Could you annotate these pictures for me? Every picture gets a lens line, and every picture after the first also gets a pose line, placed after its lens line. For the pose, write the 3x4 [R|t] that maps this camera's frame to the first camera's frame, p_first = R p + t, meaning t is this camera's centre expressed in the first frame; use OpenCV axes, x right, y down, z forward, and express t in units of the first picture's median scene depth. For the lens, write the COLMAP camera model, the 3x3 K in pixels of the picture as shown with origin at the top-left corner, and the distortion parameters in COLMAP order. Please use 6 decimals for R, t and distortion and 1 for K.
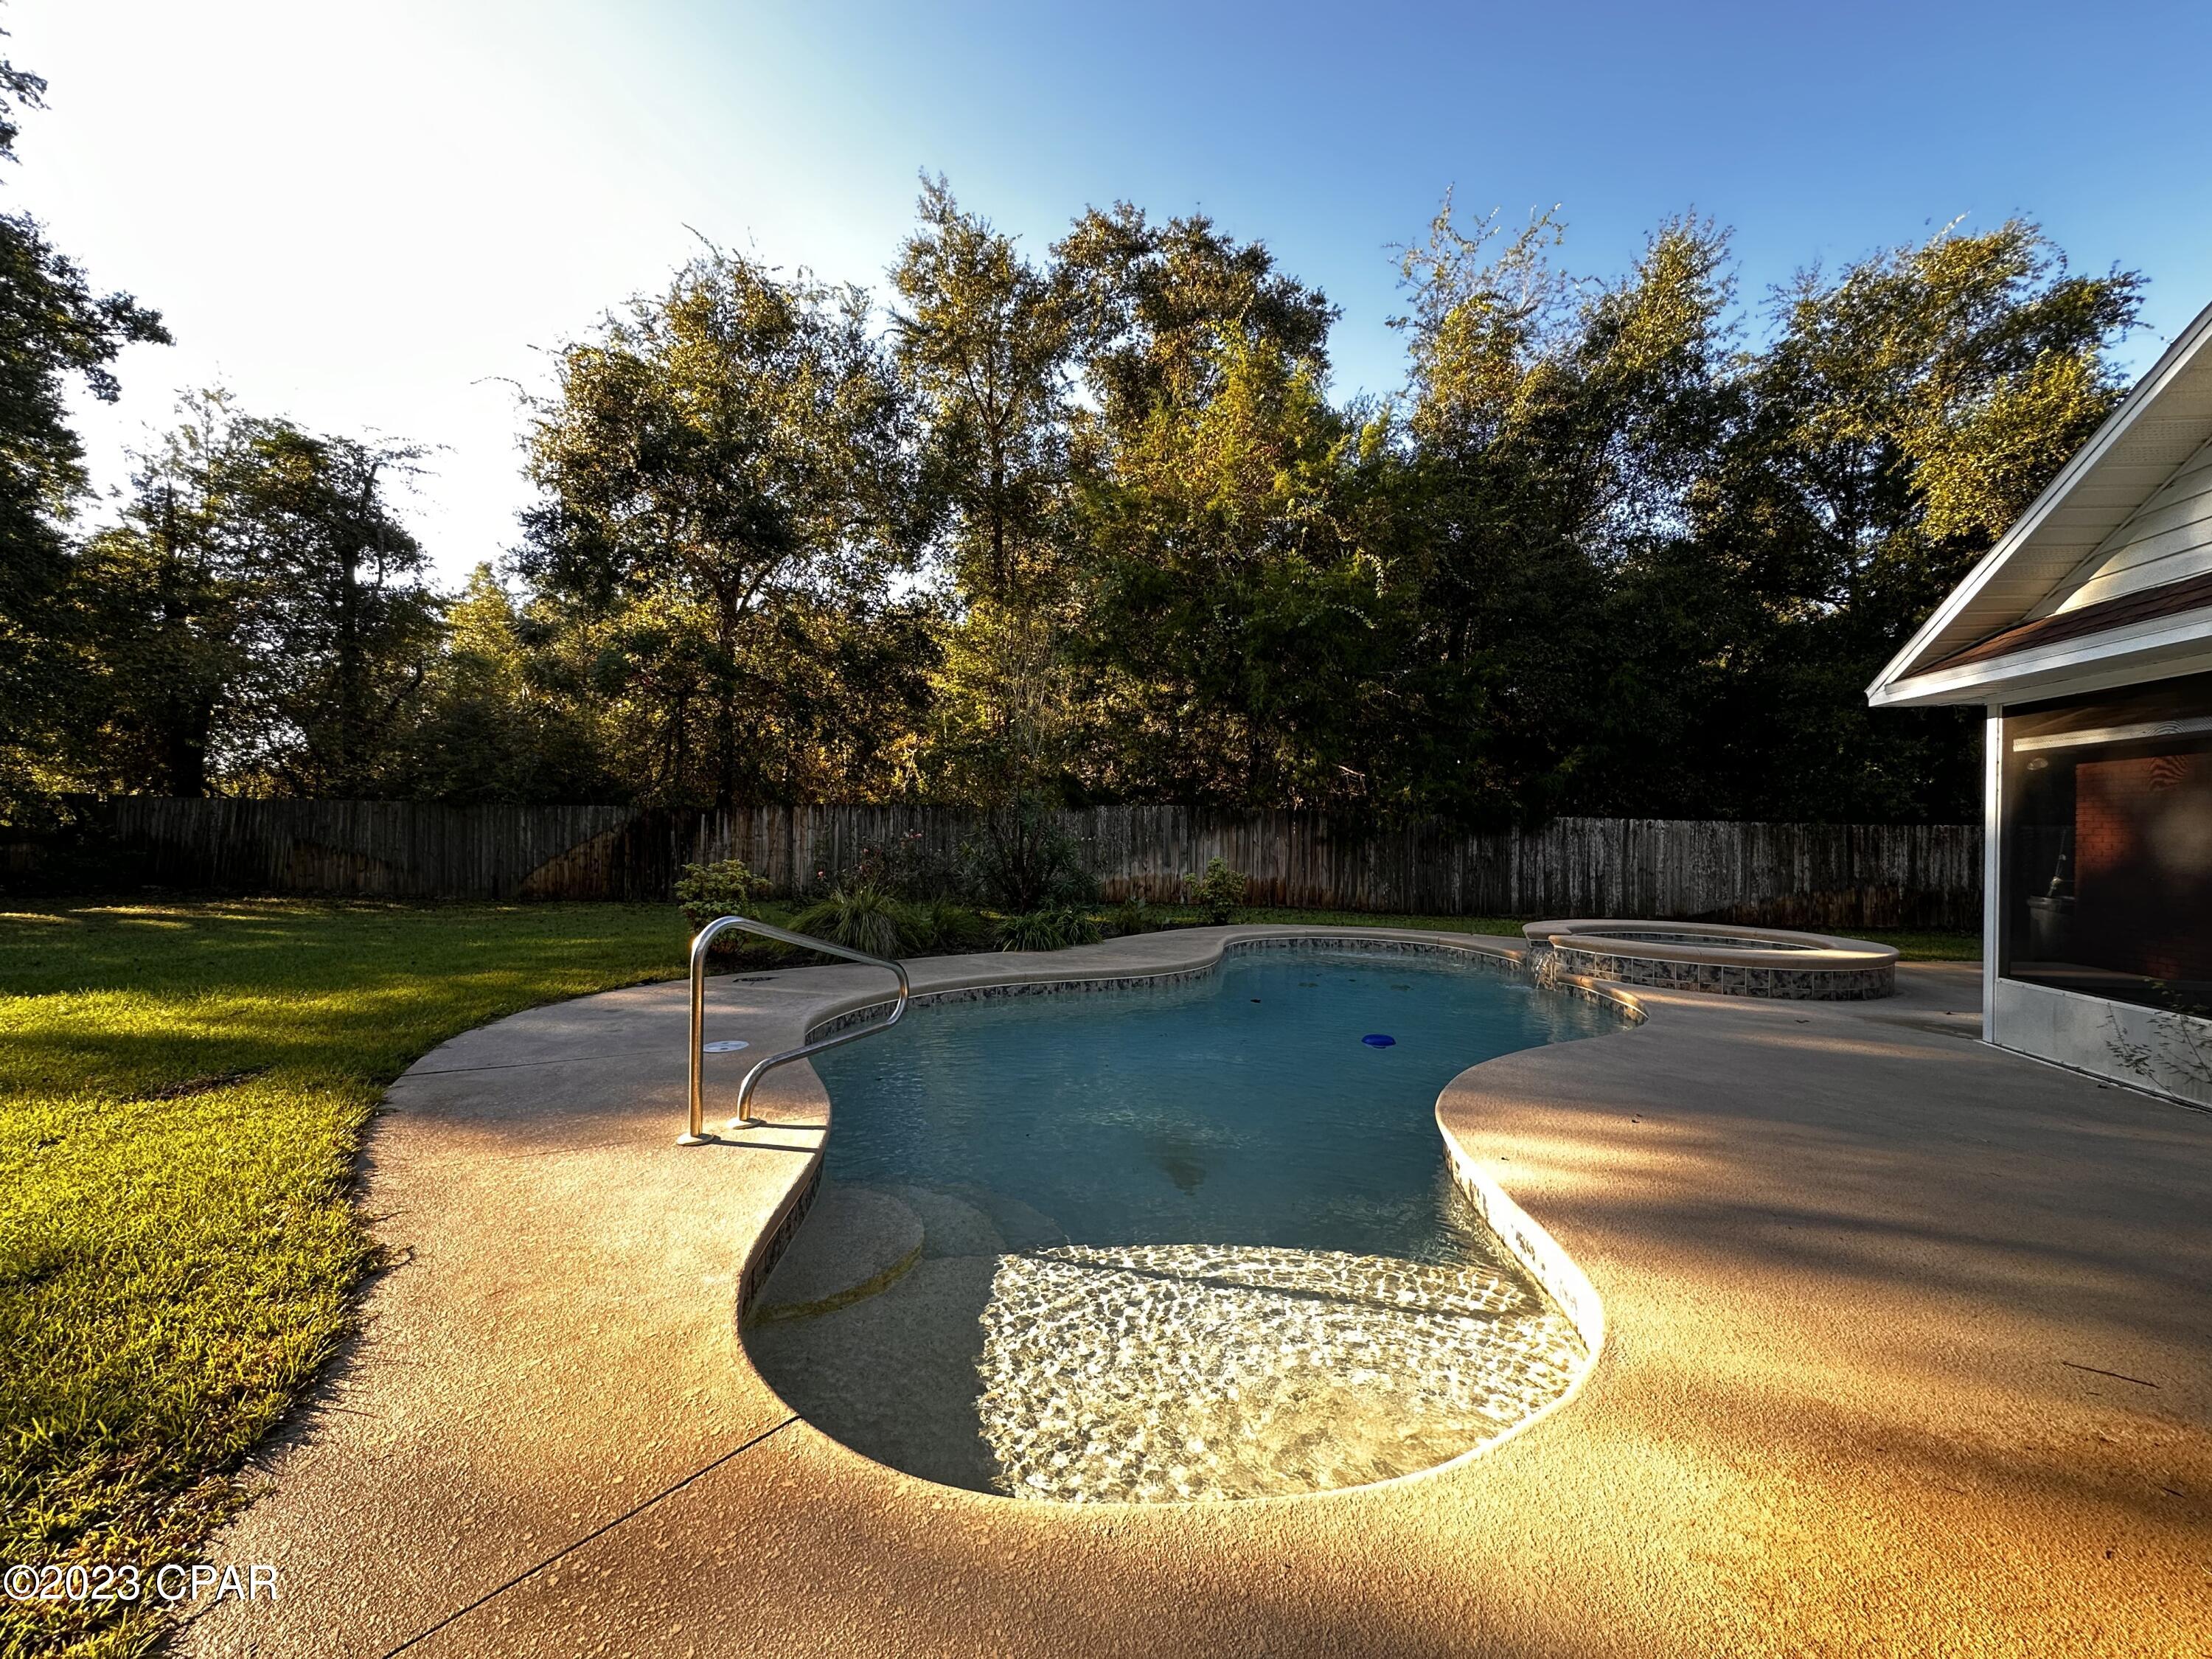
lens RADIAL K [[874.1, 0, 1104.6], [0, 874.1, 832.6], [0, 0, 1]] dist [-0.001640, 0.000140]
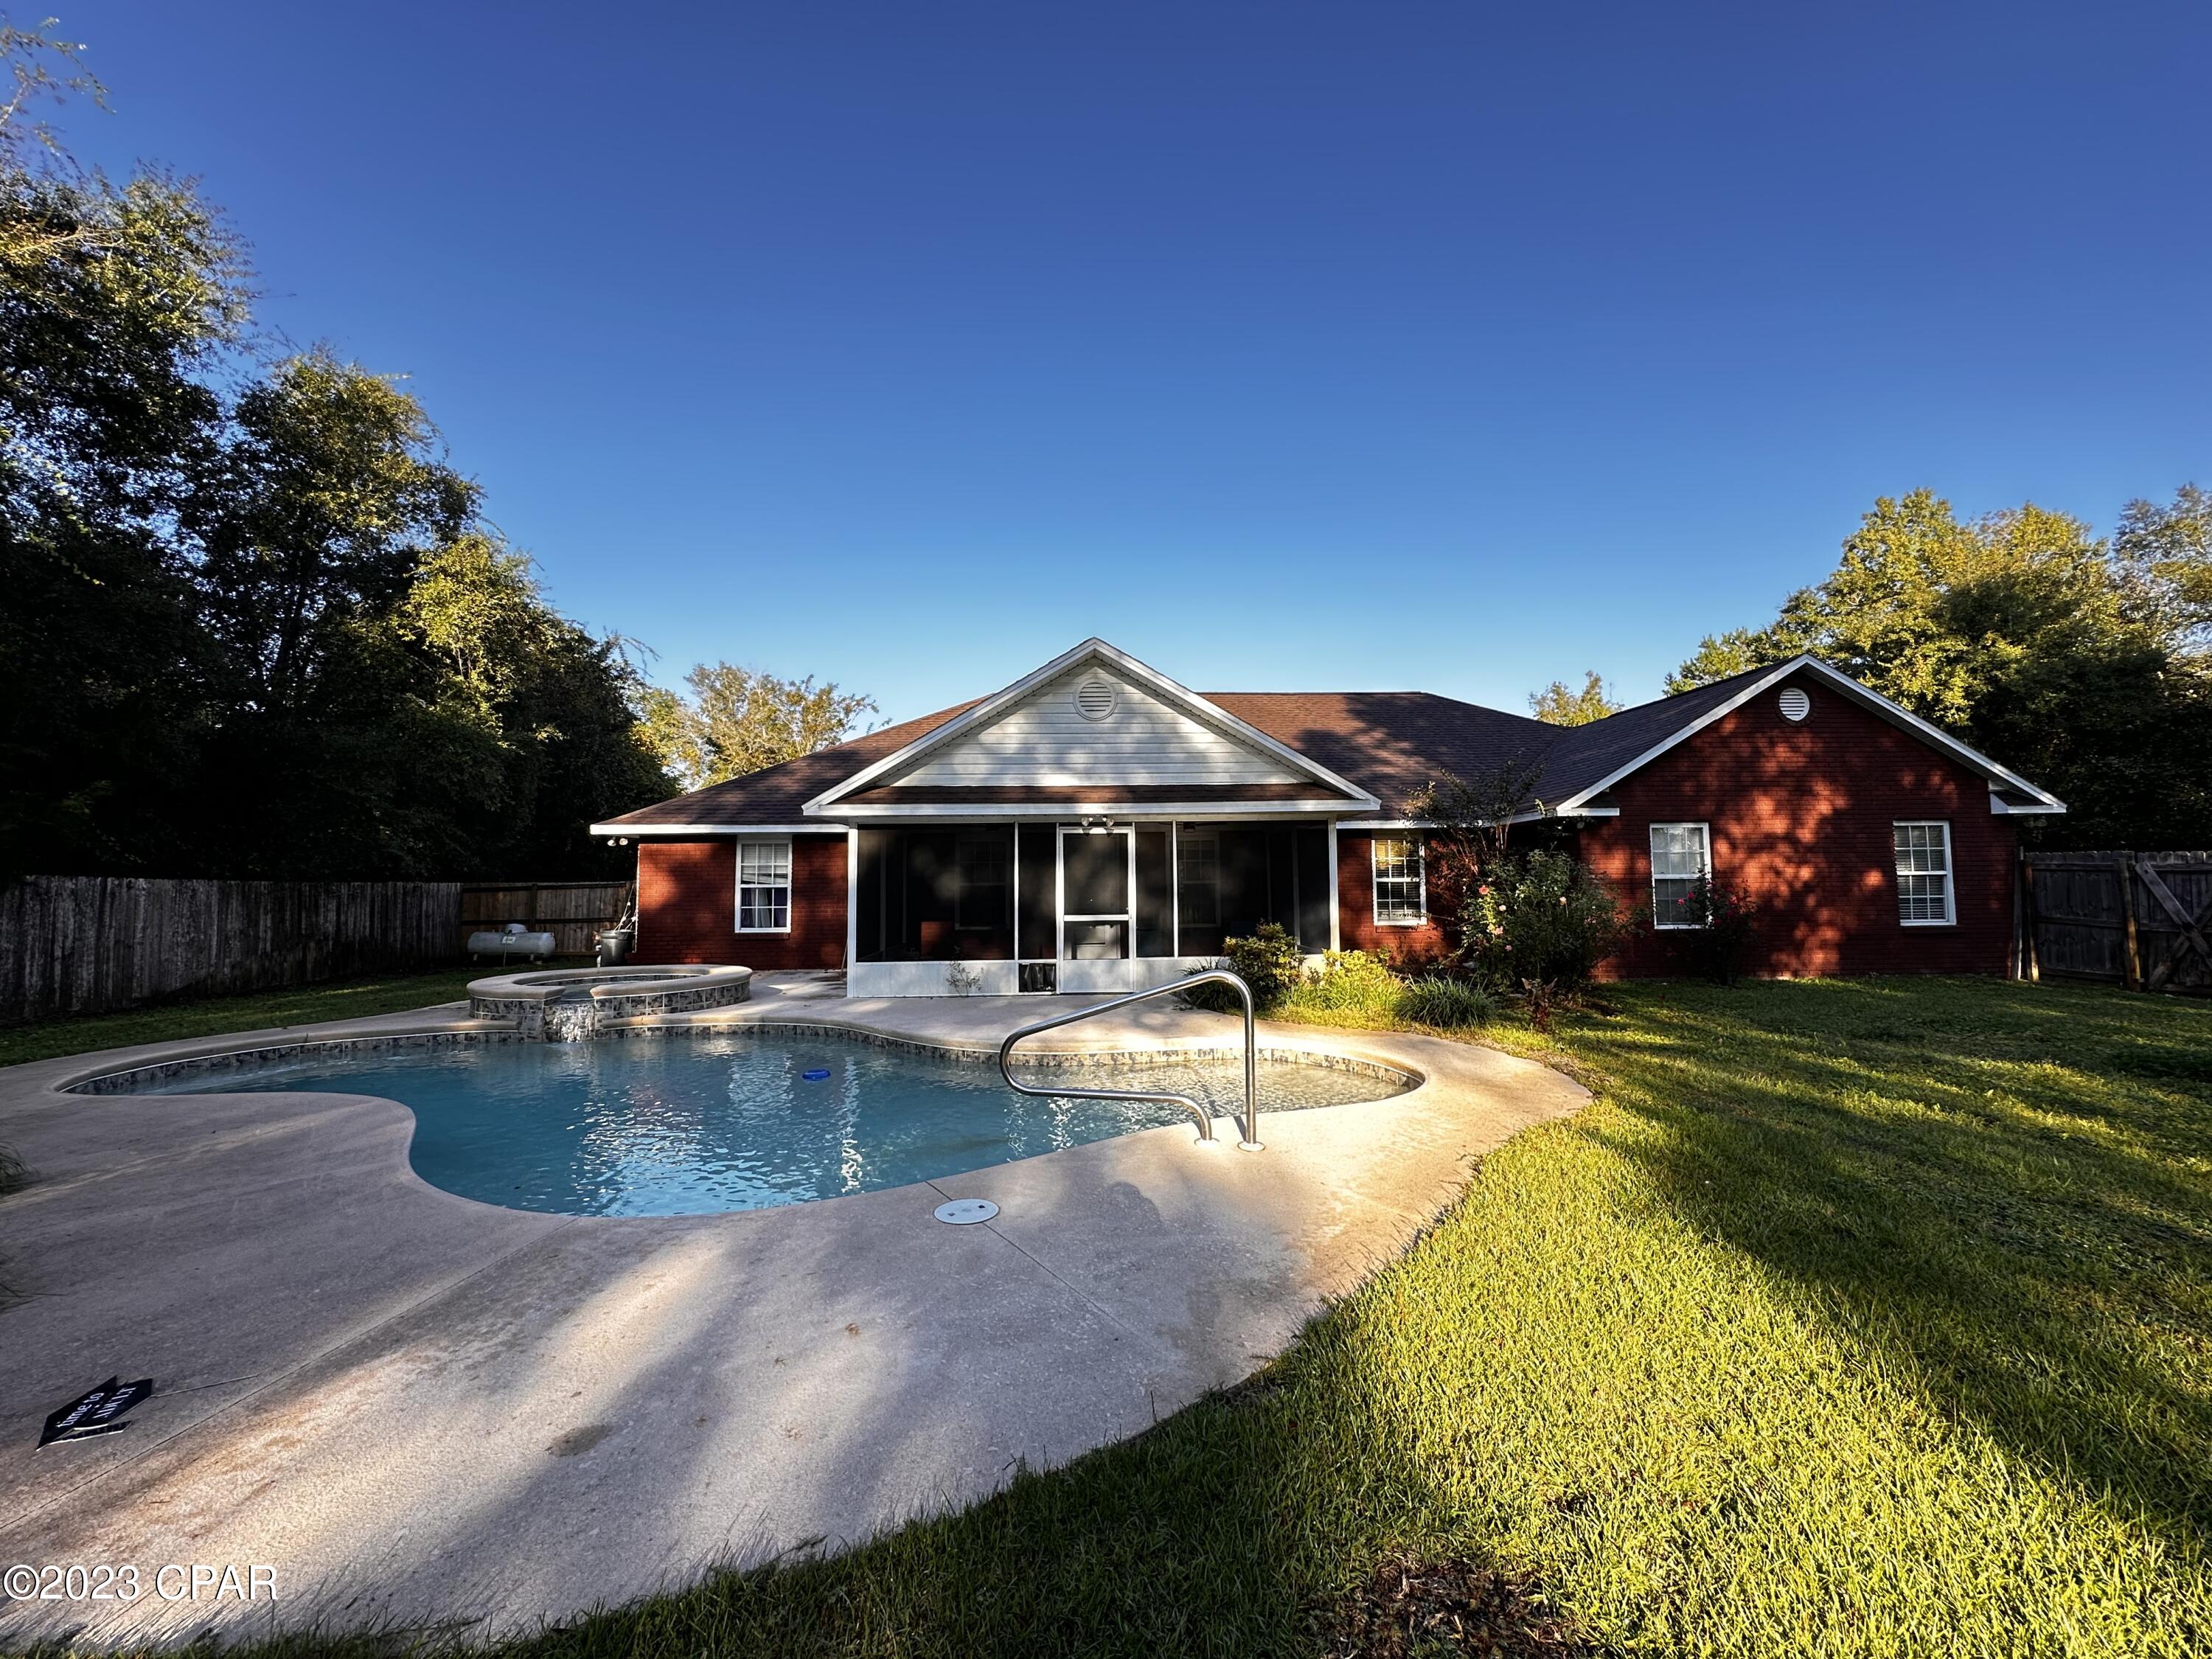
lens RADIAL K [[874.1, 0, 1103.0], [0, 874.1, 827.2], [0, 0, 1]] dist [-0.001640, 0.000140]
pose [[-0.223662, 0.053415, 0.973202, -0.351120], [0.011794, 0.998572, -0.052097, -0.009380], [-0.974595, -0.000174, -0.223973, 0.313277]]
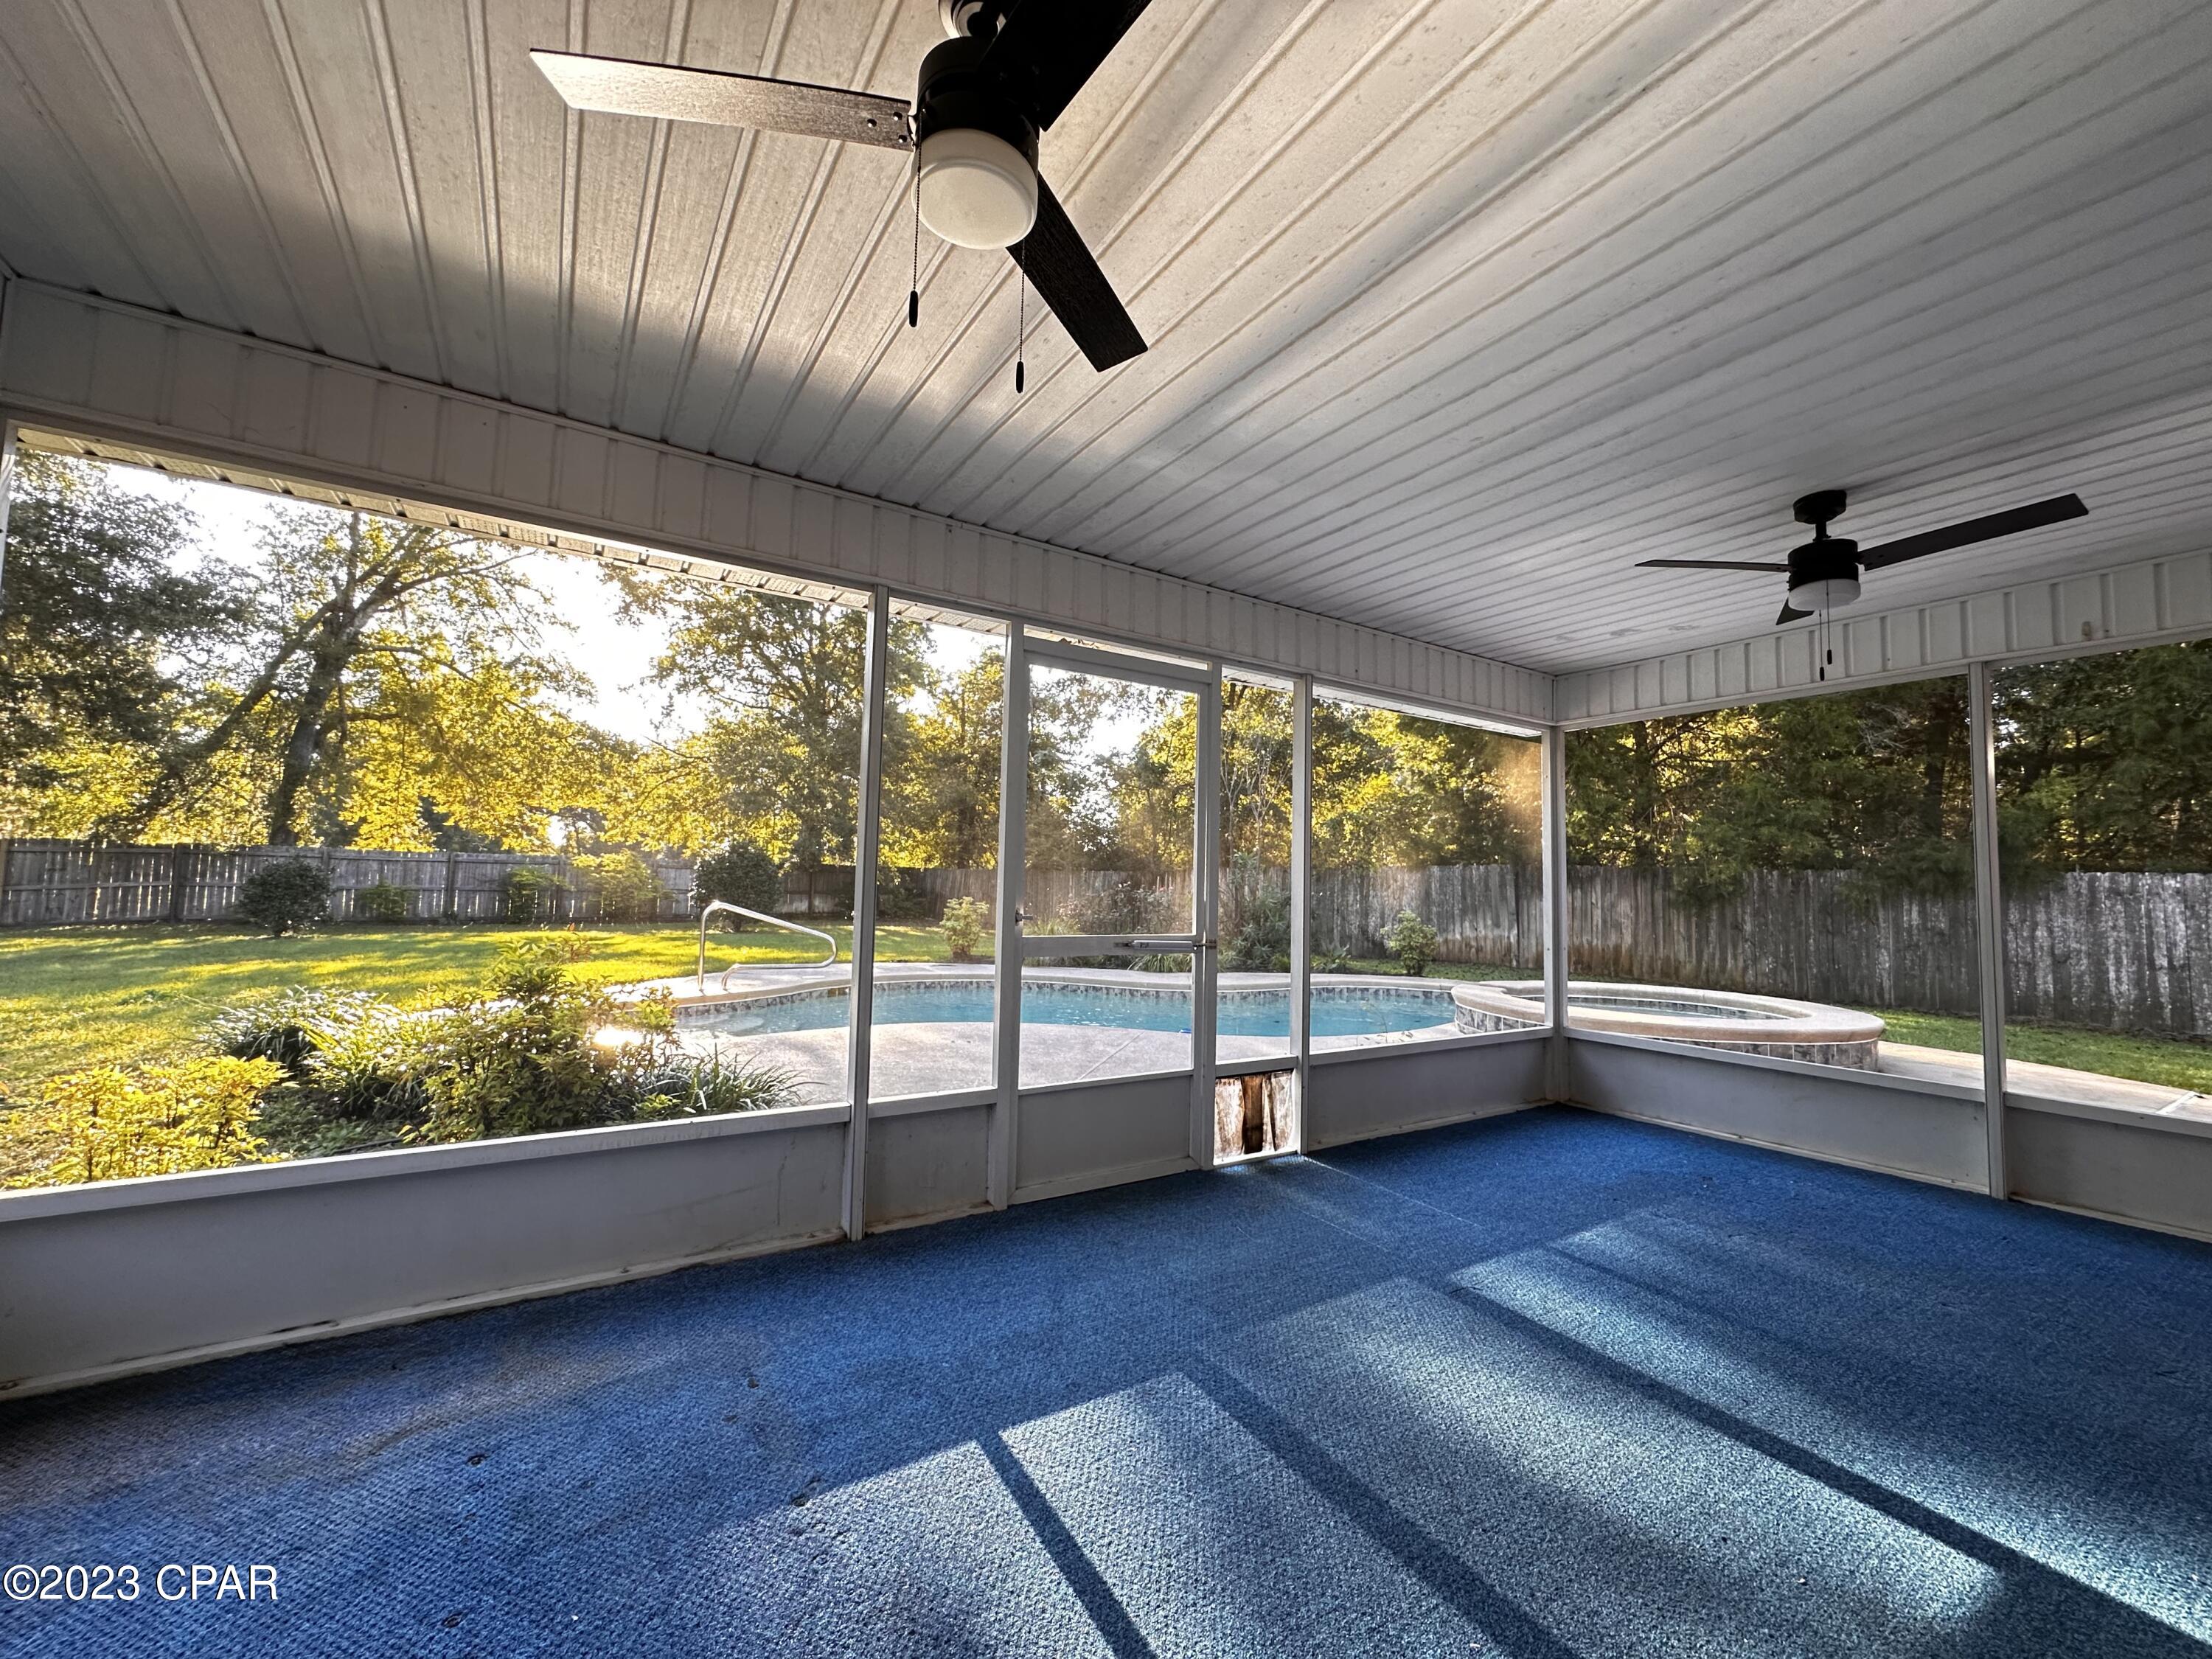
lens RADIAL K [[874.1, 0, 1103.3], [0, 874.1, 831.0], [0, 0, 1]] dist [-0.001640, 0.000140]
pose [[0.692445, -0.043473, -0.720160, 0.487748], [-0.016032, 0.997009, -0.075601, 0.012772], [0.721292, 0.063895, 0.689677, 0.008308]]
